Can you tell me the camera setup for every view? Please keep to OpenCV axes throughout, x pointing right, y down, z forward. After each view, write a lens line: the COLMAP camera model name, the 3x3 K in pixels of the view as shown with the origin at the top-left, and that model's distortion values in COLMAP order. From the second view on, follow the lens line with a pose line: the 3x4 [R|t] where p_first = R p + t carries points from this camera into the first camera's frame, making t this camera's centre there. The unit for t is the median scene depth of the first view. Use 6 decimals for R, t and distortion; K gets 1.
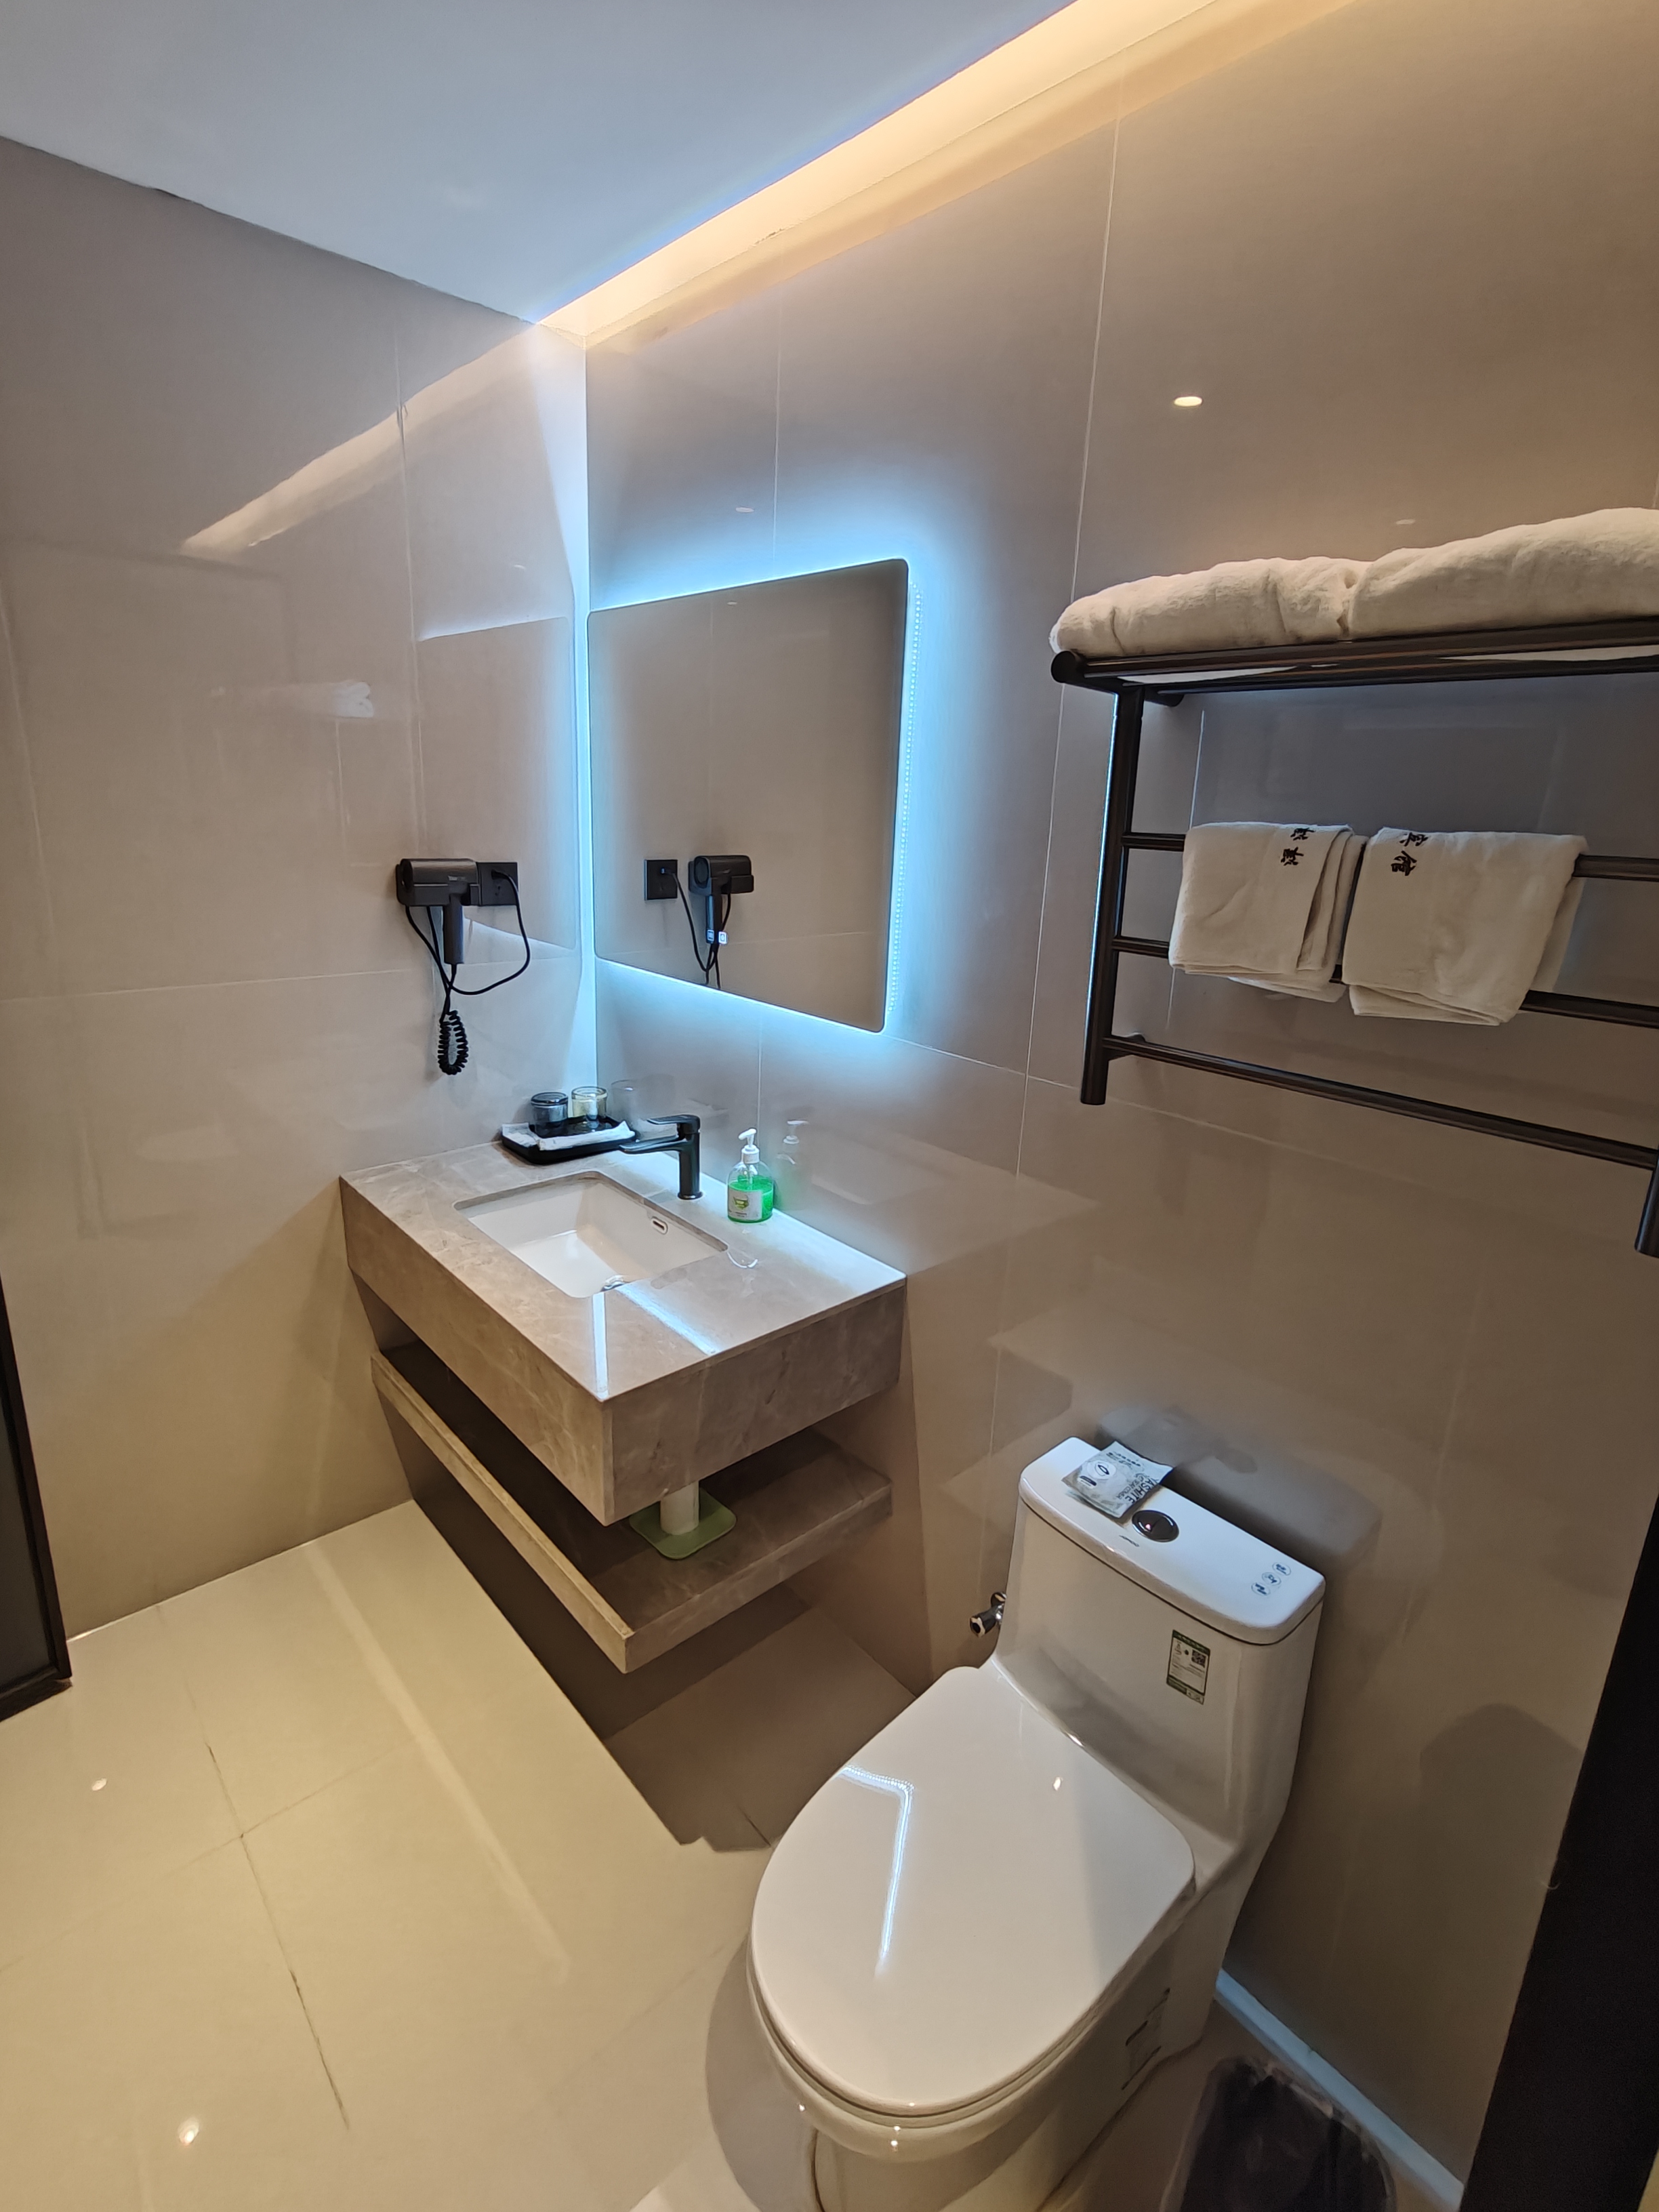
lens RADIAL K [[1049.8, 0, 842.0], [0, 1049.8, 1093.7], [0, 0, 1]] dist [0.005265, 0.000104]
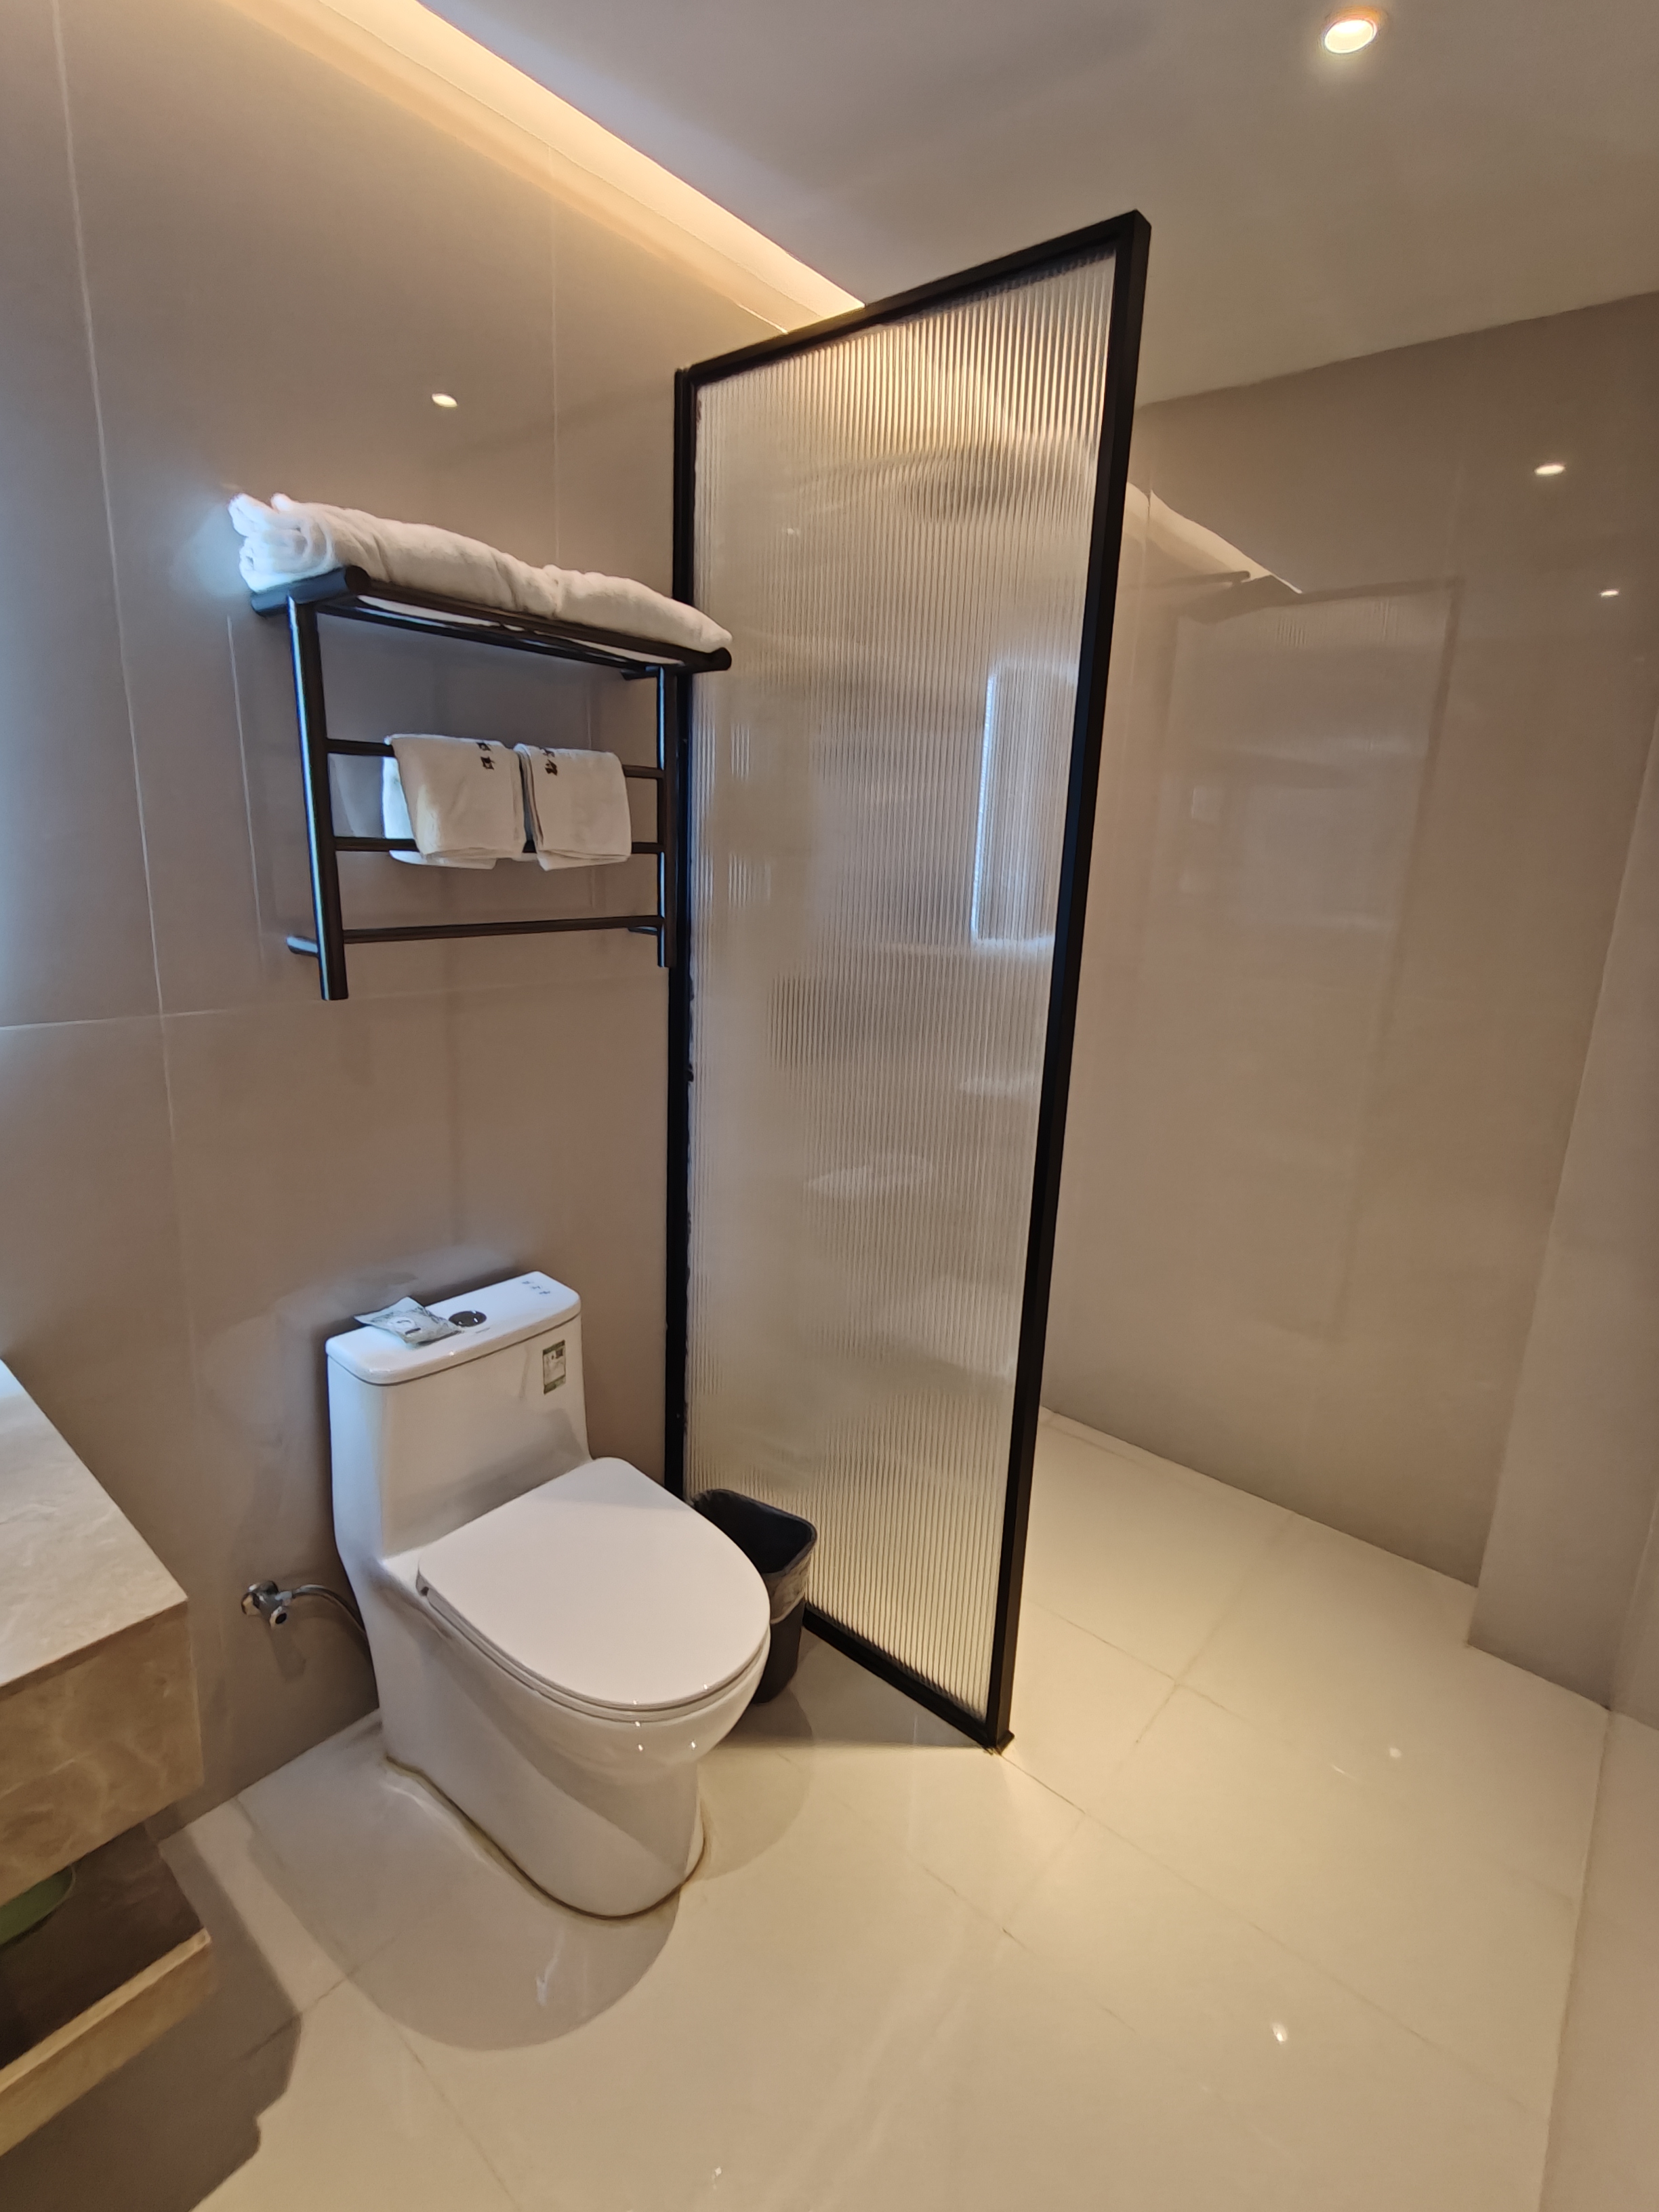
lens RADIAL K [[1048.9, 0, 839.6], [0, 1048.9, 1090.2], [0, 0, 1]] dist [0.001375, 0.001360]
pose [[-0.140887, -0.286583, 0.947640, -0.775231], [0.215786, 0.925285, 0.311904, -0.114210], [-0.966223, 0.248431, -0.068520, 0.545313]]
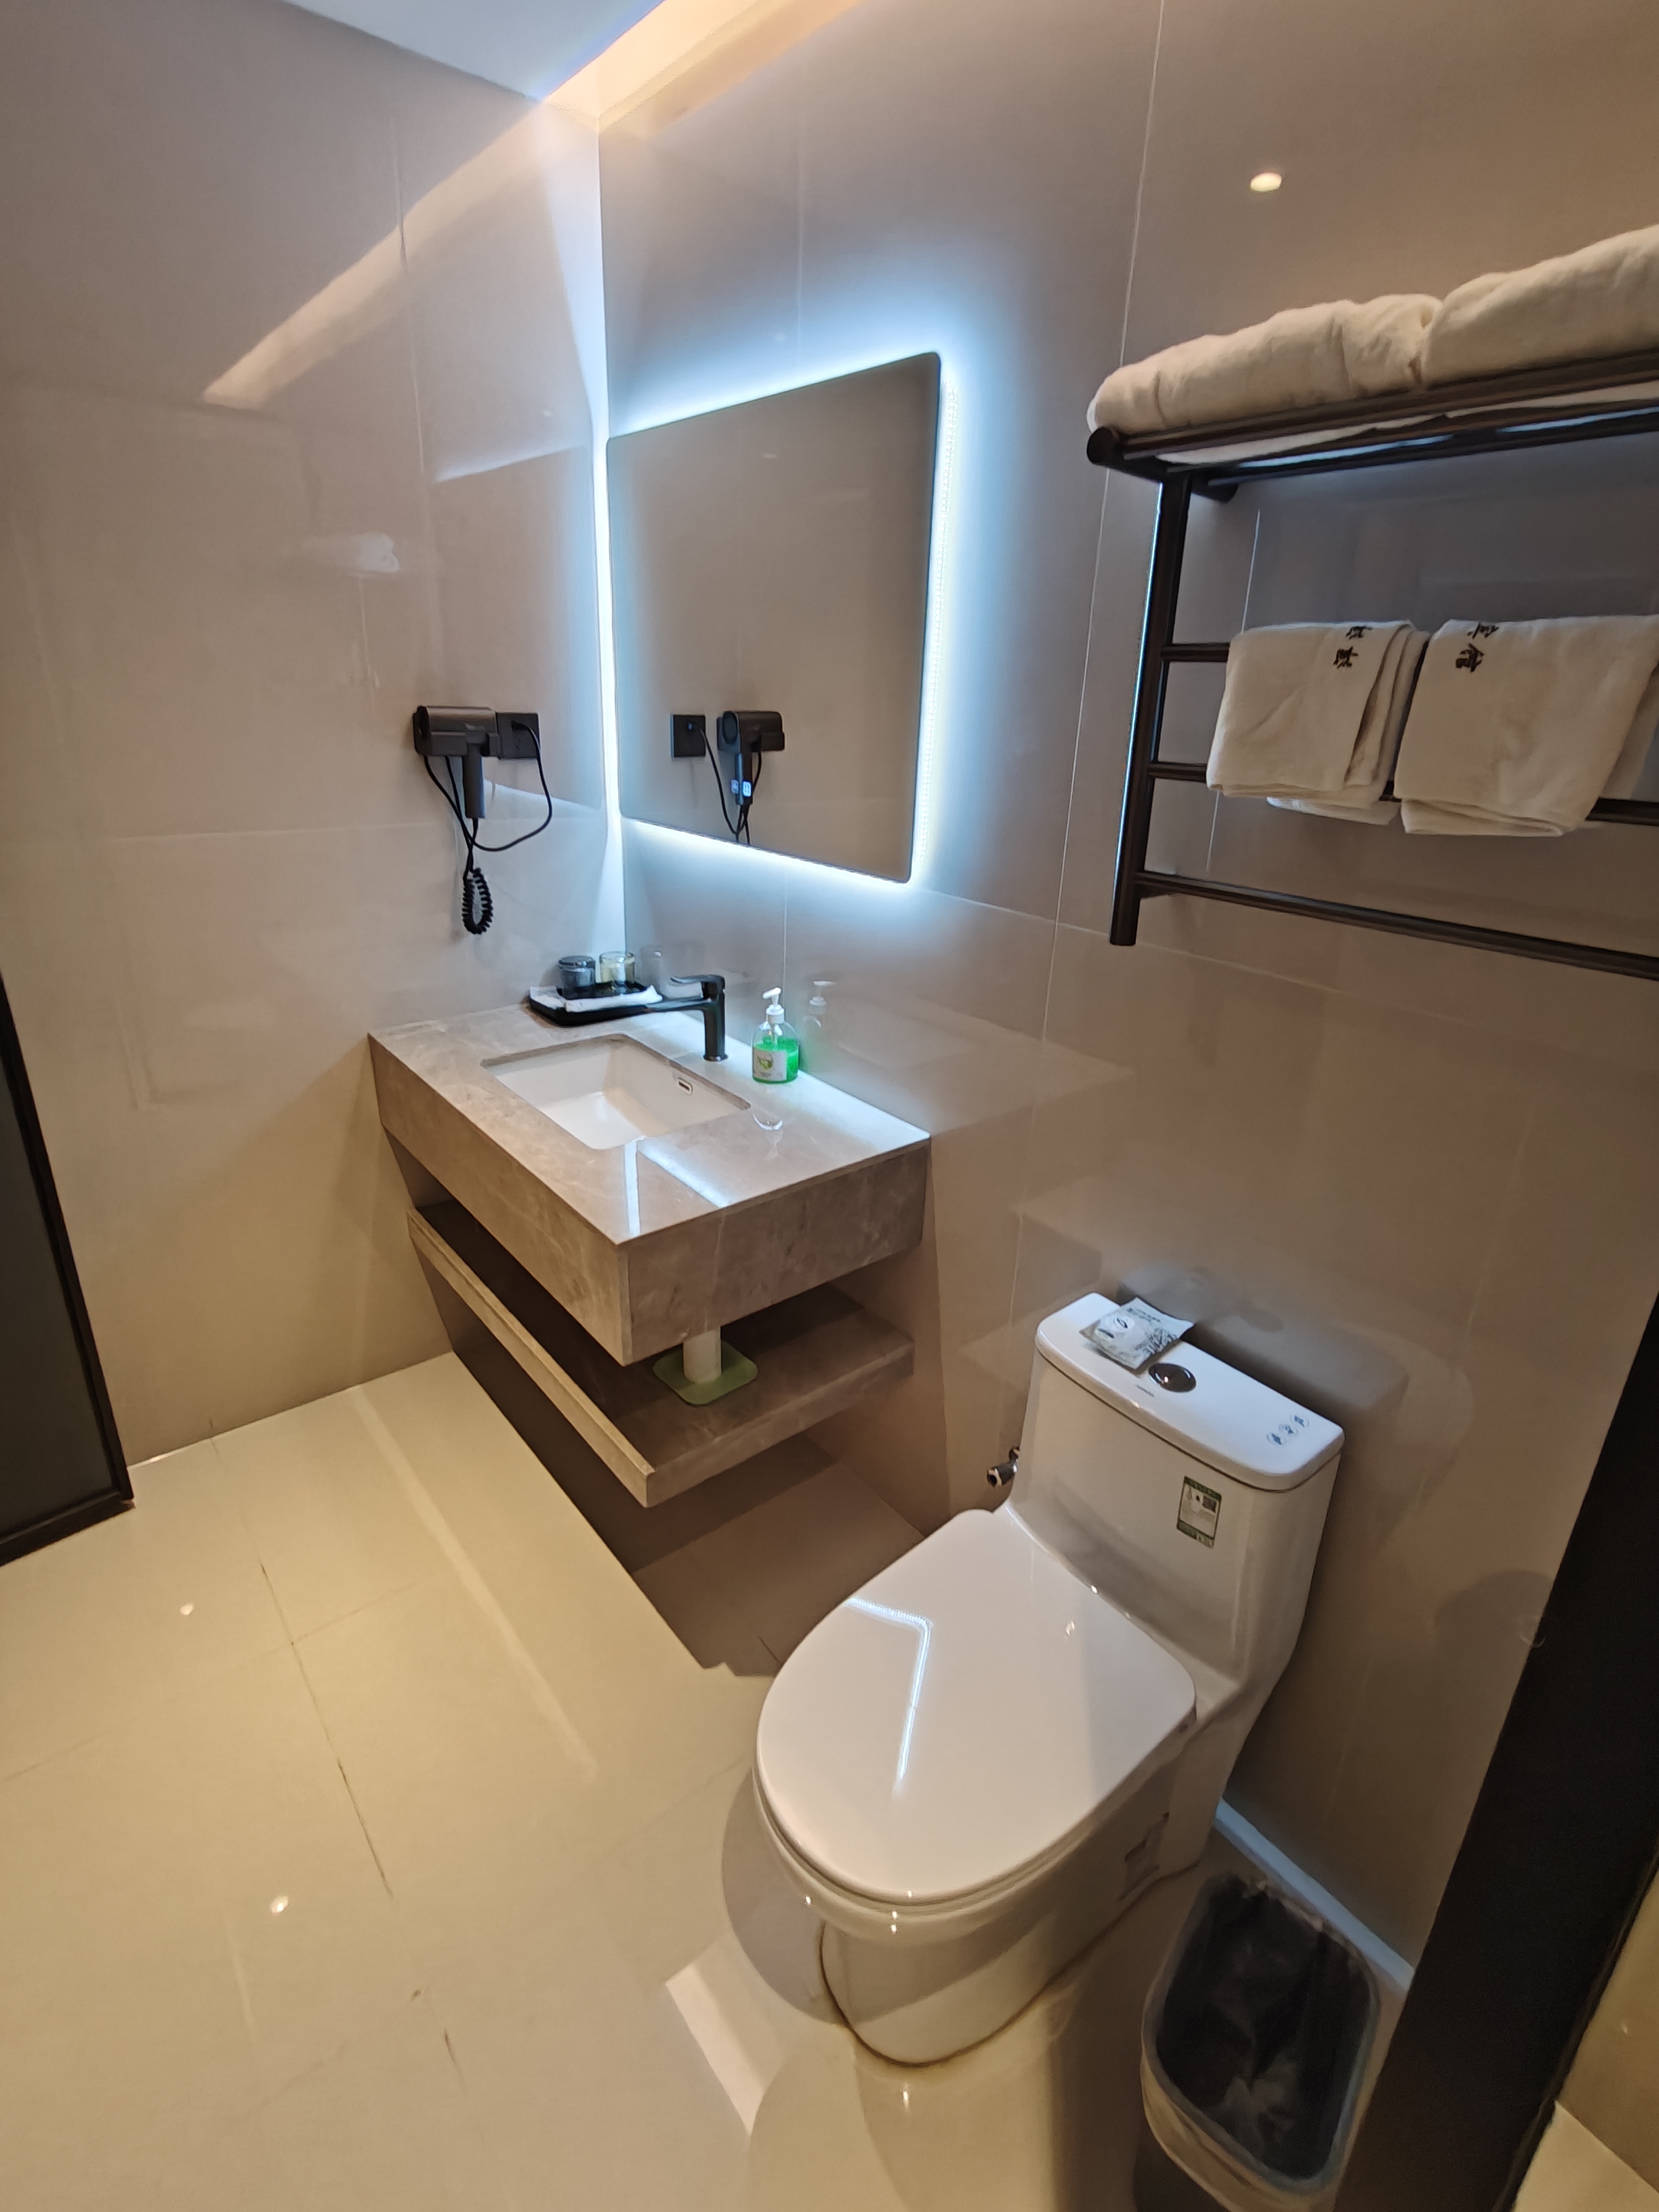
lens RADIAL K [[1048.9, 0, 839.6], [0, 1048.9, 1090.2], [0, 0, 1]] dist [0.001375, 0.001360]
pose [[0.998823, 0.012195, -0.046946, 0.026284], [-0.007763, 0.995594, 0.093446, 0.048067], [0.047879, -0.092971, 0.994517, 0.026859]]
